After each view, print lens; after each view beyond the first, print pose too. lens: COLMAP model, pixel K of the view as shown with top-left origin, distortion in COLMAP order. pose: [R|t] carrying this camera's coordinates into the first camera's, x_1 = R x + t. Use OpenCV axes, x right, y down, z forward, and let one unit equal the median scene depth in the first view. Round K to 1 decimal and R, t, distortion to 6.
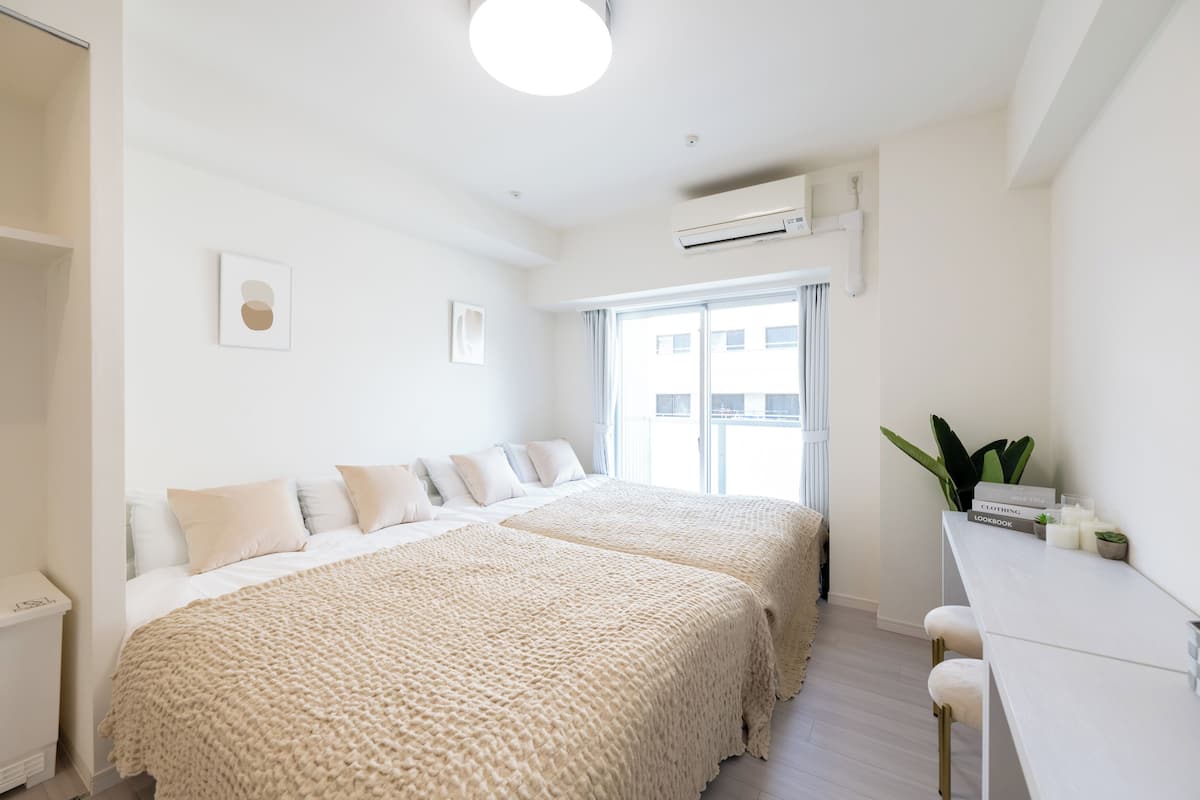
lens RADIAL K [[469.6, 0, 592.0], [0, 469.6, 401.1], [0, 0, 1]] dist [0.001096, 0.000191]
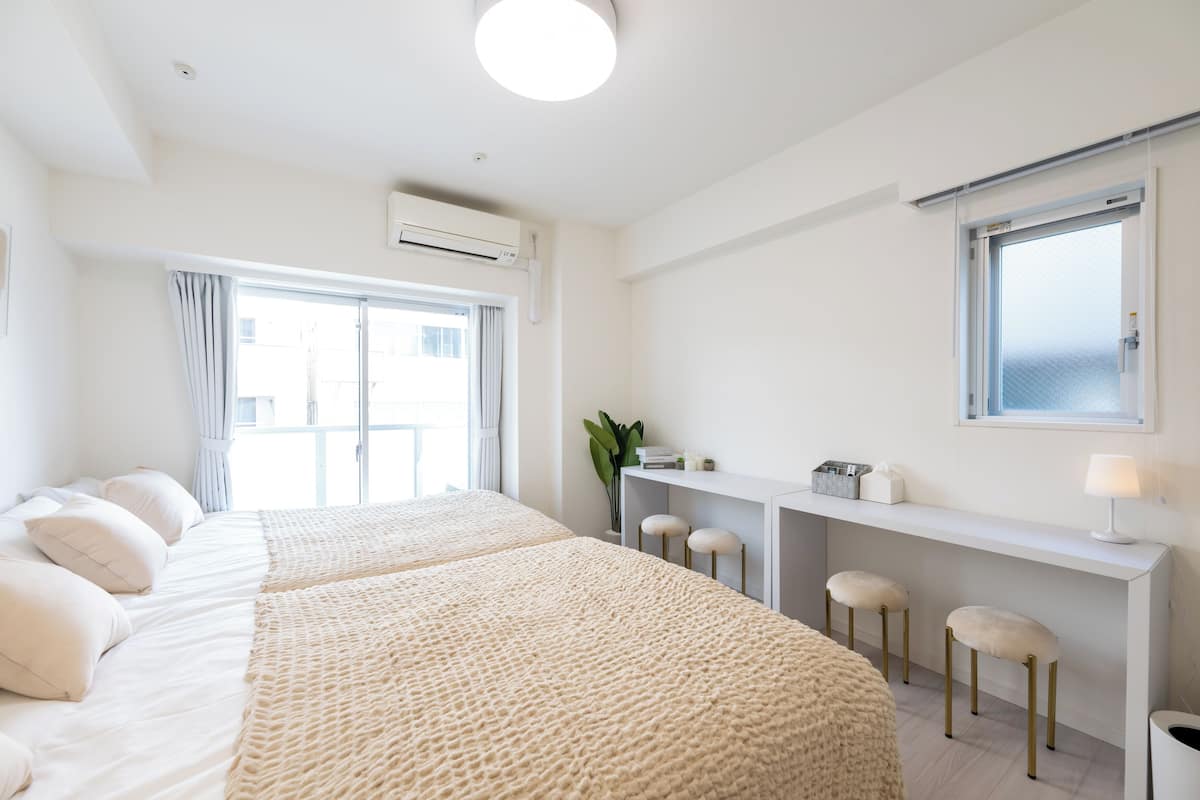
lens RADIAL K [[485.0, 0, 584.6], [0, 485.0, 413.0], [0, 0, 1]] dist [0.020905, 0.000236]
pose [[0.399920, -0.027682, 0.916132, -0.724173], [0.013384, 0.999614, 0.024362, -0.003248], [-0.916453, 0.002519, 0.400136, 0.354657]]
